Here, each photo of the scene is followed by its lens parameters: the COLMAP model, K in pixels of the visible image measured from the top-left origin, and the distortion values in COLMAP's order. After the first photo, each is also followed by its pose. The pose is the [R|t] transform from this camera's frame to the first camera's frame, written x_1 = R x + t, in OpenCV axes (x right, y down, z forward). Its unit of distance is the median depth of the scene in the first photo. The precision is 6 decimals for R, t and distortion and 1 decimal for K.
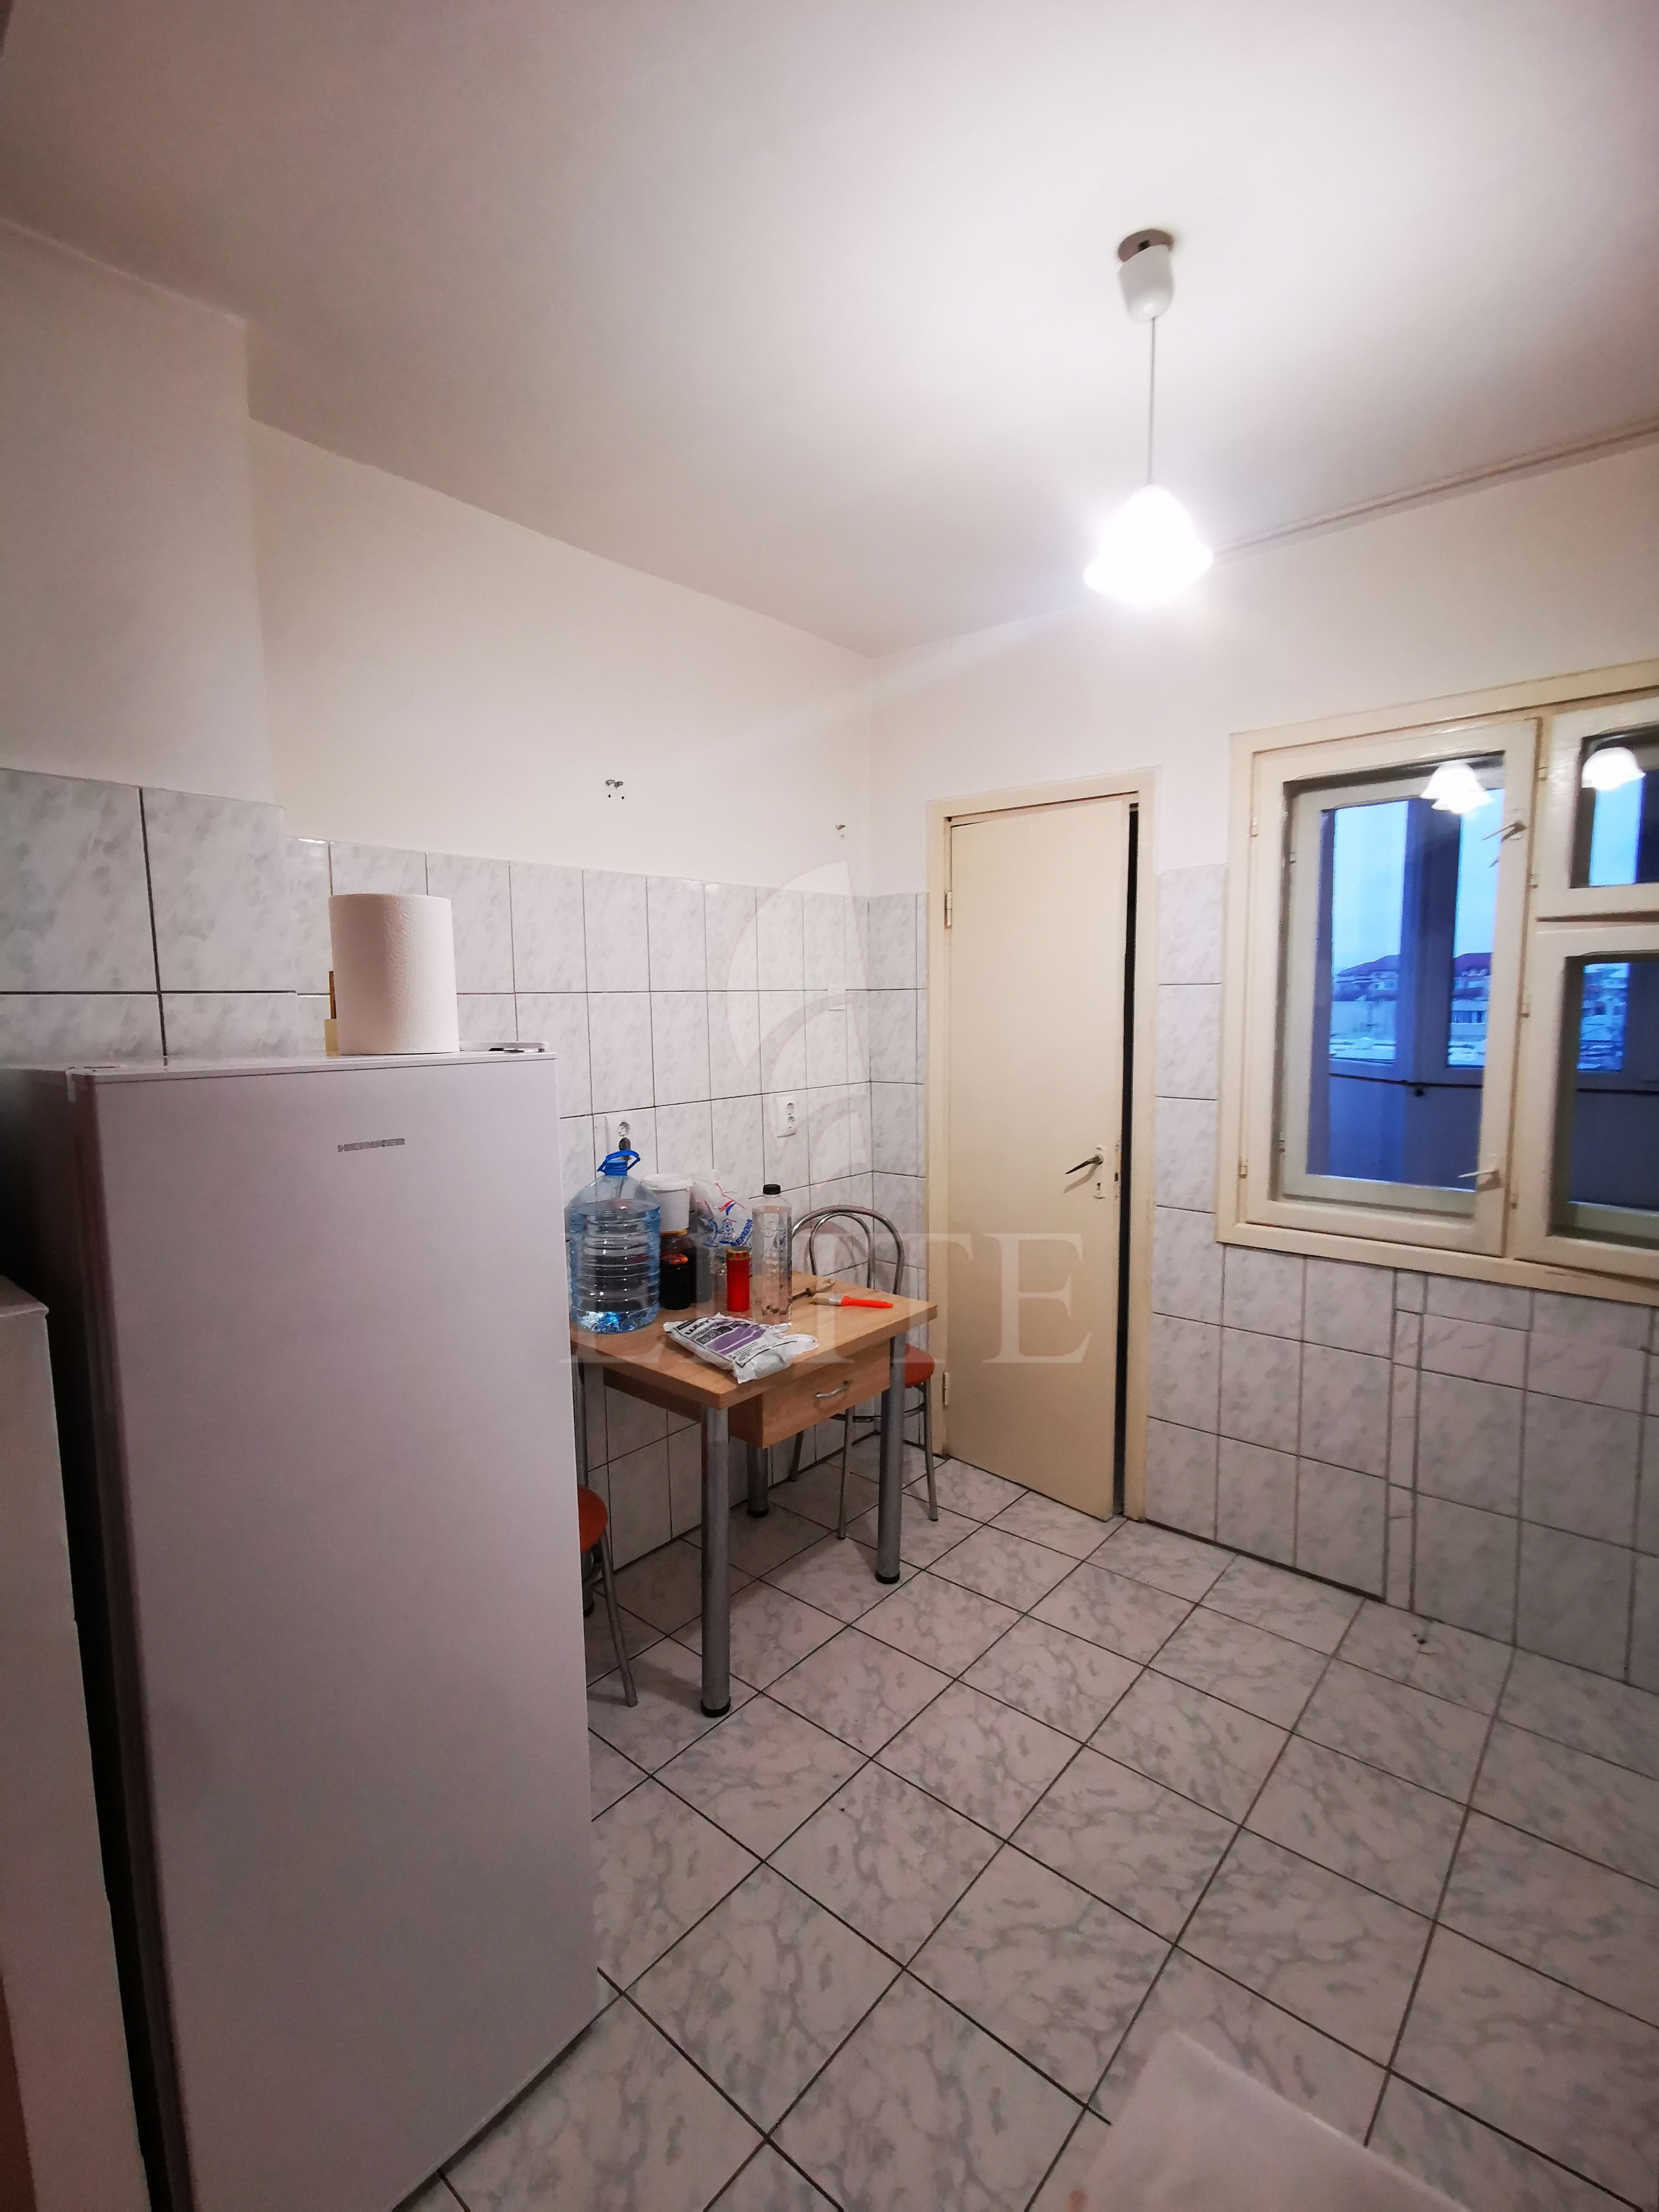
lens RADIAL K [[1023.7, 0, 828.2], [0, 1023.7, 1116.5], [0, 0, 1]] dist [-0.002980, 0.011910]
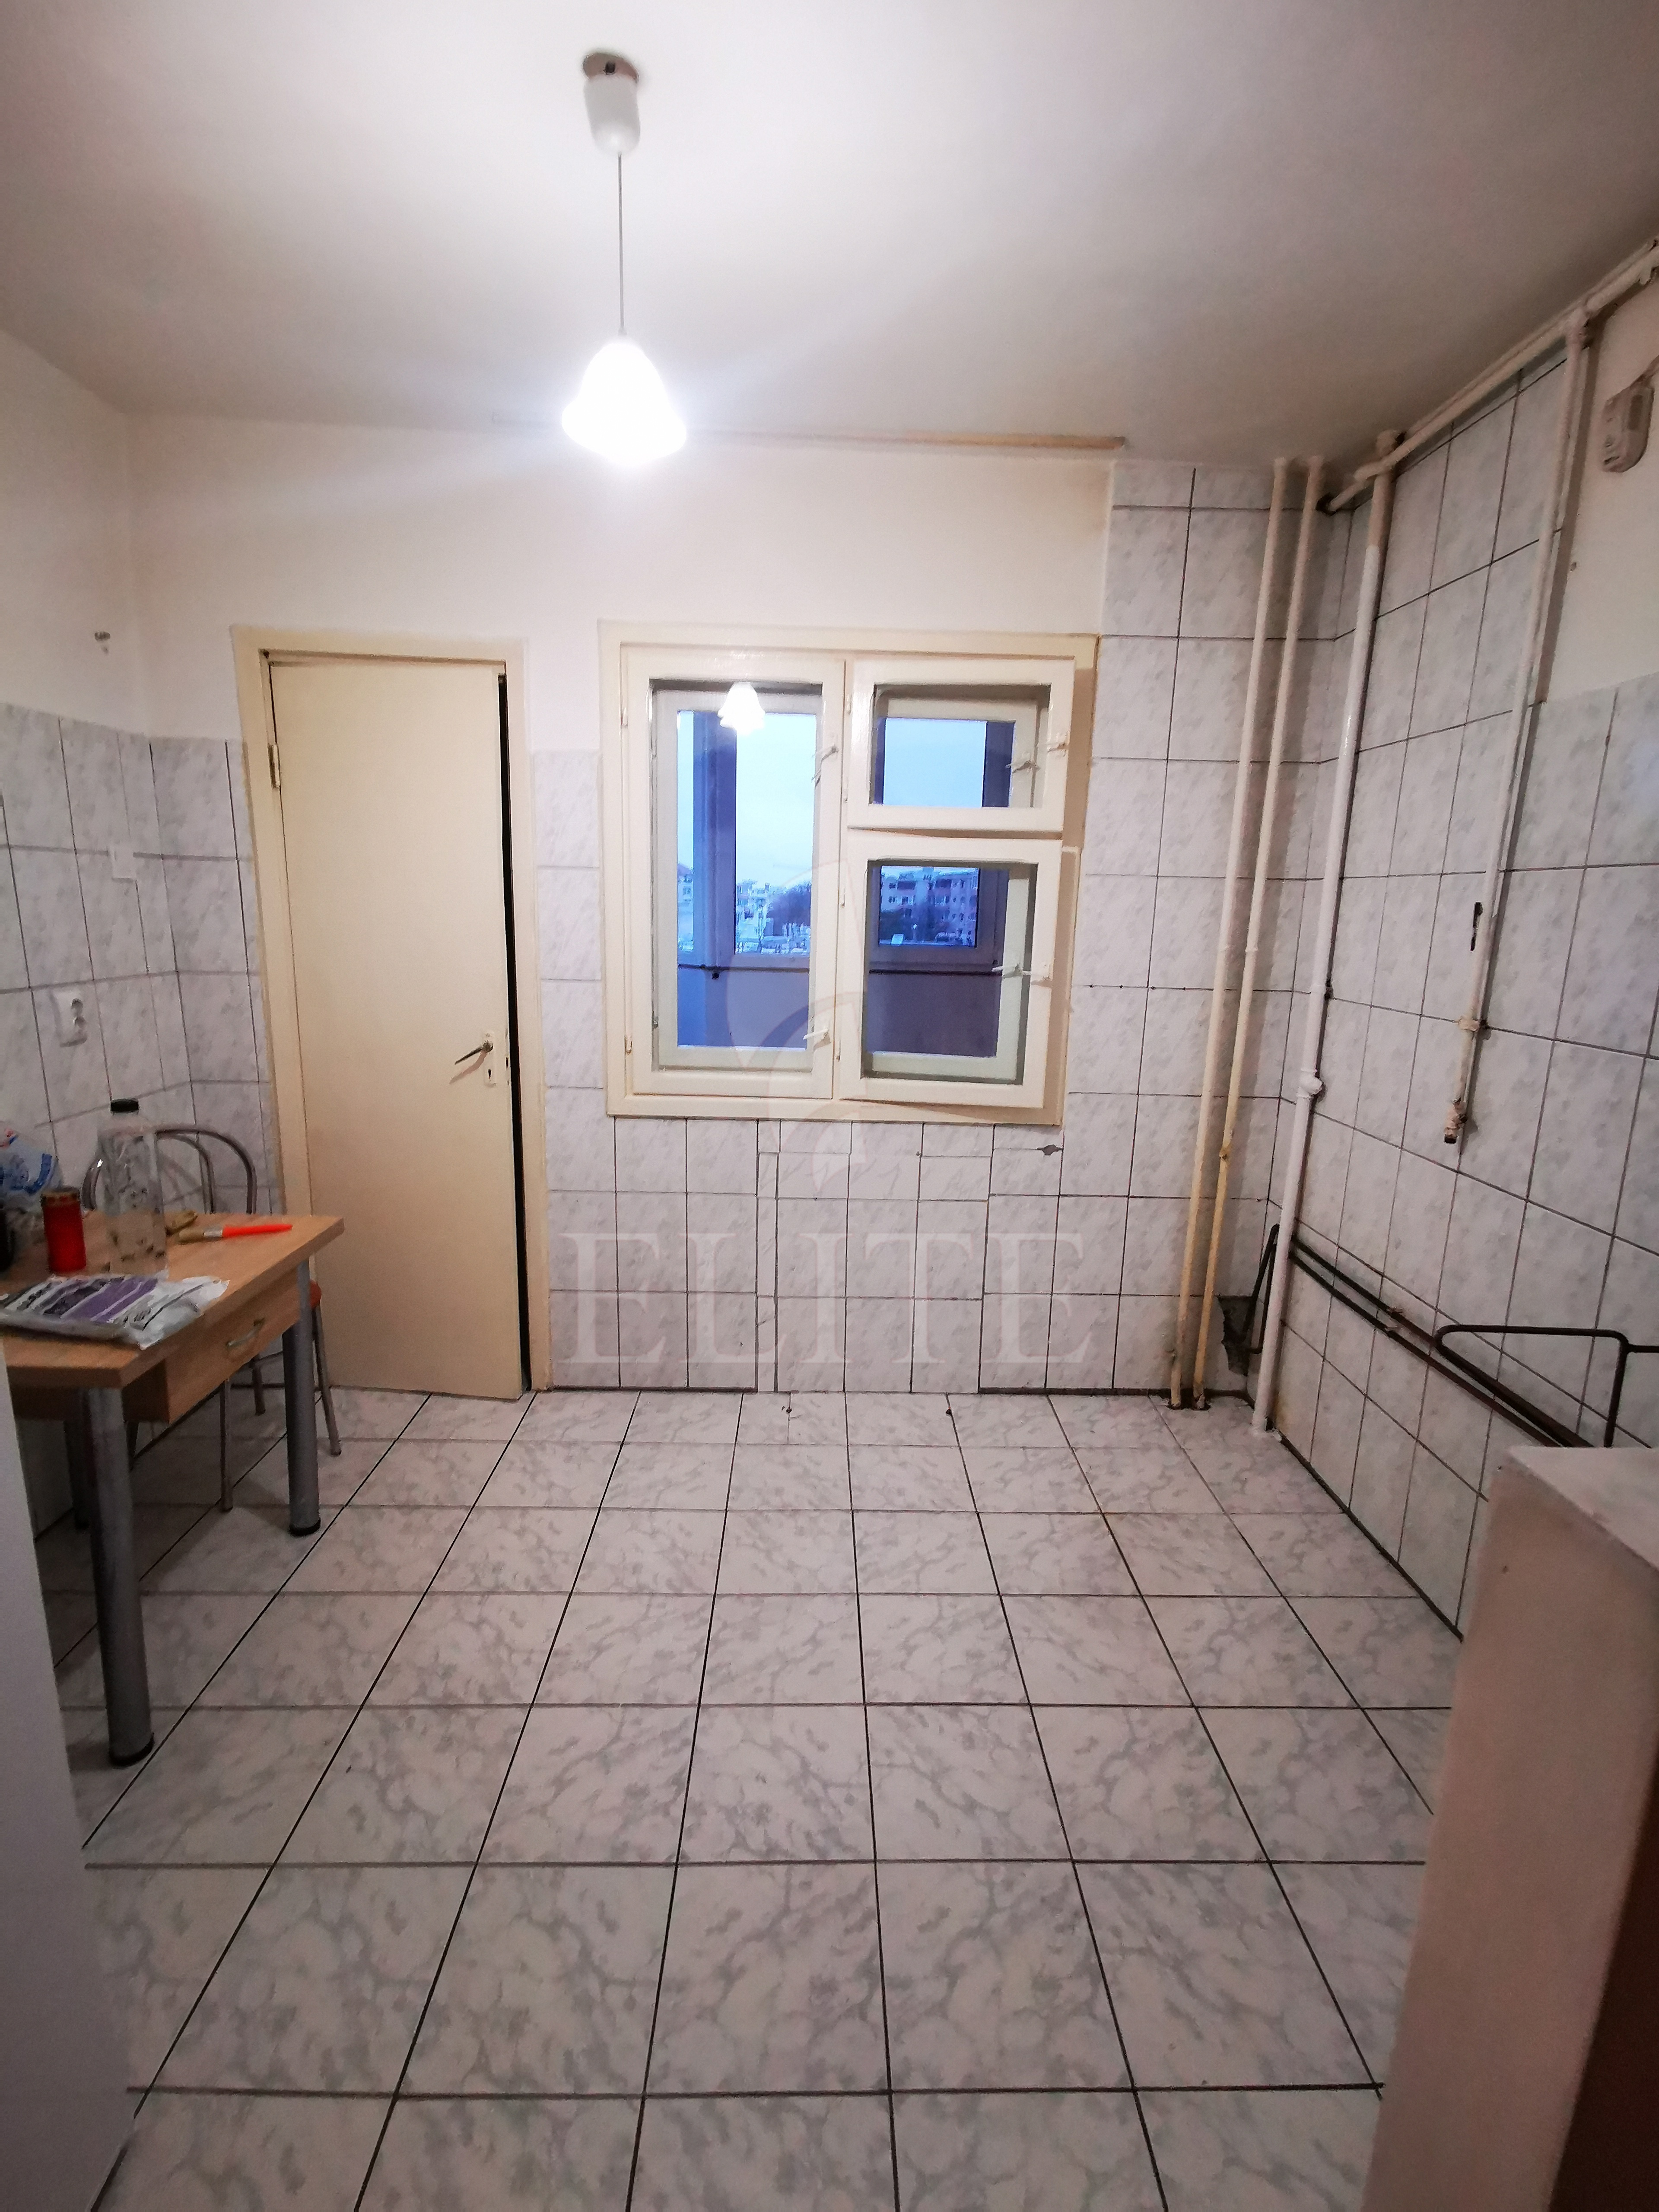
lens RADIAL K [[1023.7, 0, 828.2], [0, 1023.7, 1116.5], [0, 0, 1]] dist [-0.002980, 0.011910]
pose [[0.744505, -0.108888, 0.658677, -0.157253], [0.043943, 0.992463, 0.114398, 0.011697], [-0.666169, -0.056225, 0.743678, 0.053258]]
